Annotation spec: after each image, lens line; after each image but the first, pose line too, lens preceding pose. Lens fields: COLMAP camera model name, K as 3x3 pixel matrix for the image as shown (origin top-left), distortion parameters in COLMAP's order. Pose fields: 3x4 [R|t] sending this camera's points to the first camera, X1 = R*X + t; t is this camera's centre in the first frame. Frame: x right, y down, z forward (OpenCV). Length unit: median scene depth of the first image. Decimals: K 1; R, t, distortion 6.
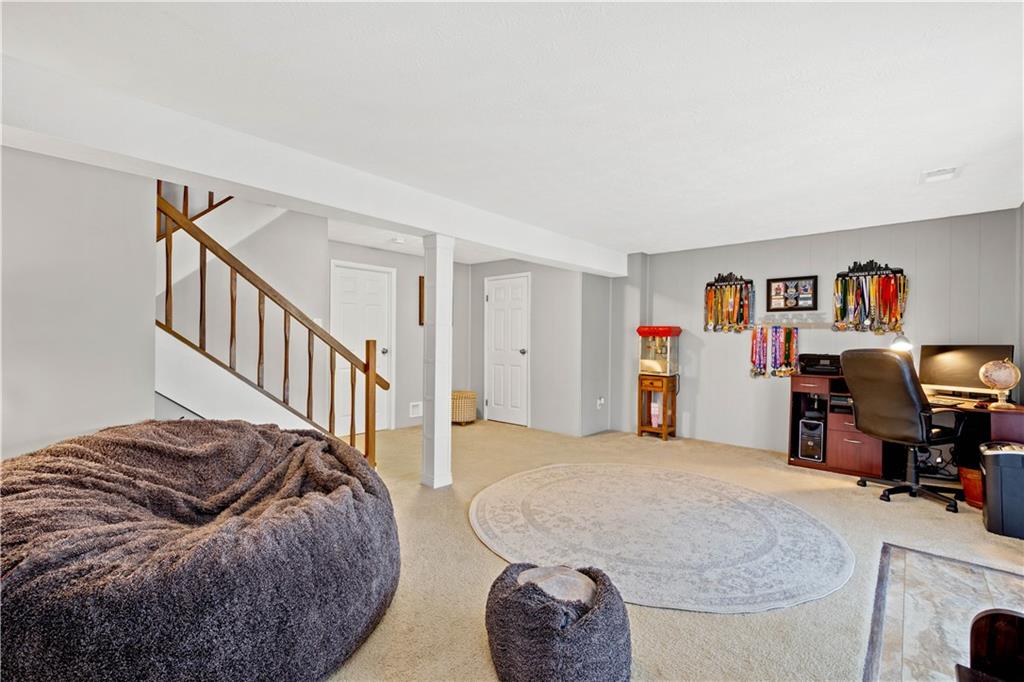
lens RADIAL K [[452.1, 0, 506.8], [0, 452.1, 336.4], [0, 0, 1]] dist [0.008345, -0.000343]
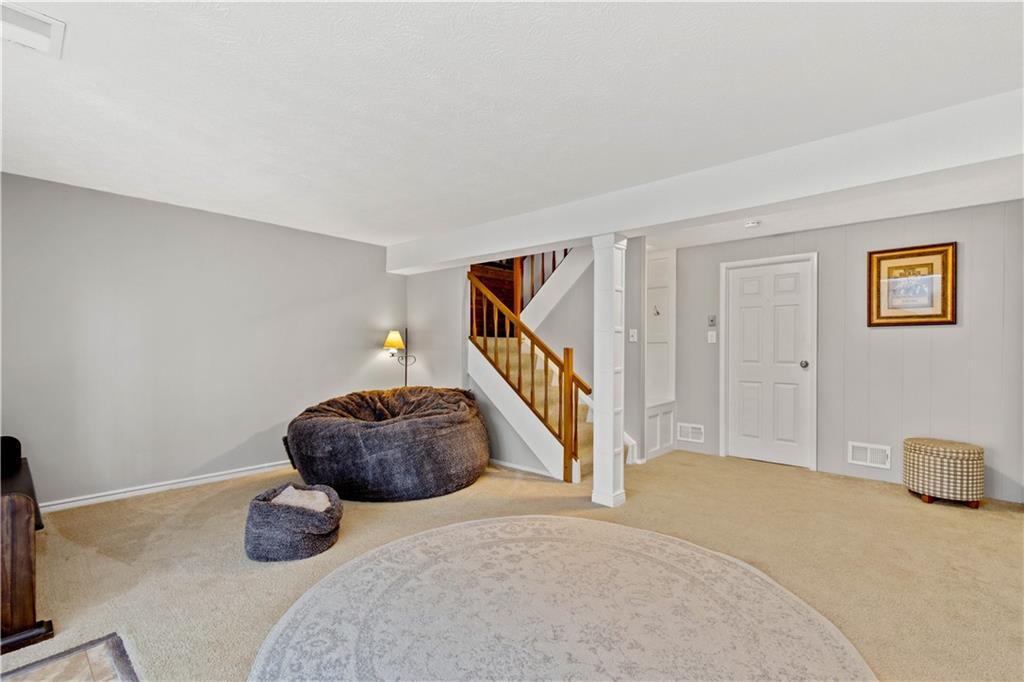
lens RADIAL K [[452.1, 0, 506.8], [0, 452.1, 336.4], [0, 0, 1]] dist [0.008345, -0.000343]
pose [[-0.007101, -0.035916, -0.999330, 0.930539], [0.003321, 0.999348, -0.035940, 0.020626], [0.999969, -0.003574, -0.006977, 0.939120]]
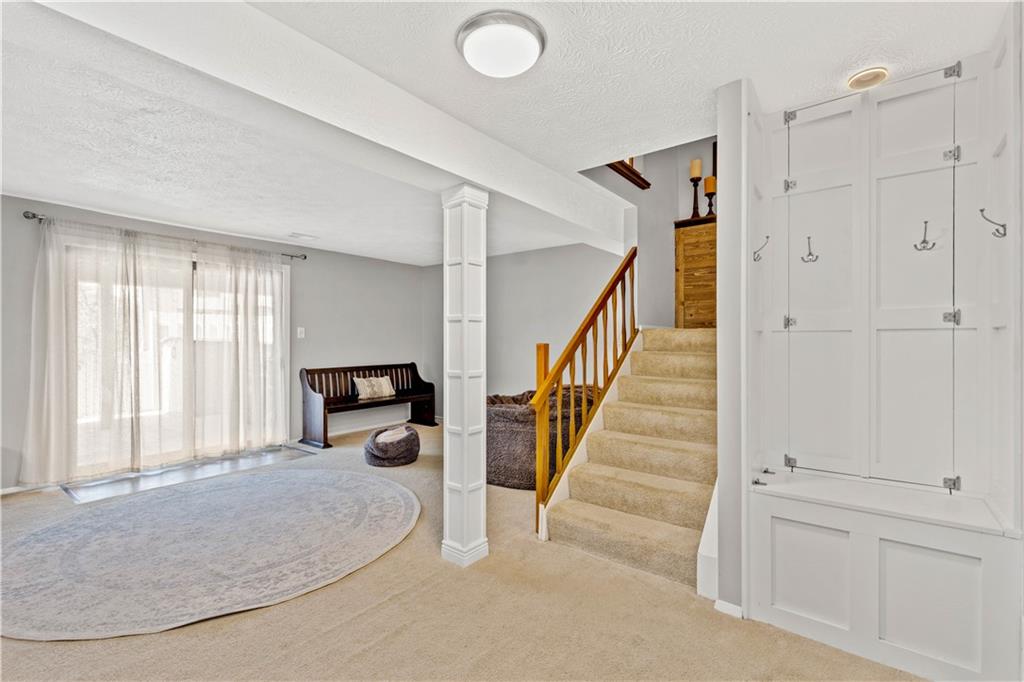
lens RADIAL K [[452.1, 0, 506.8], [0, 452.1, 336.4], [0, 0, 1]] dist [0.008345, -0.000343]
pose [[-0.997764, -0.008705, -0.066272, -0.199986], [-0.007653, 0.999841, -0.016113, 0.011710], [0.066402, -0.015570, -0.997671, 1.977371]]
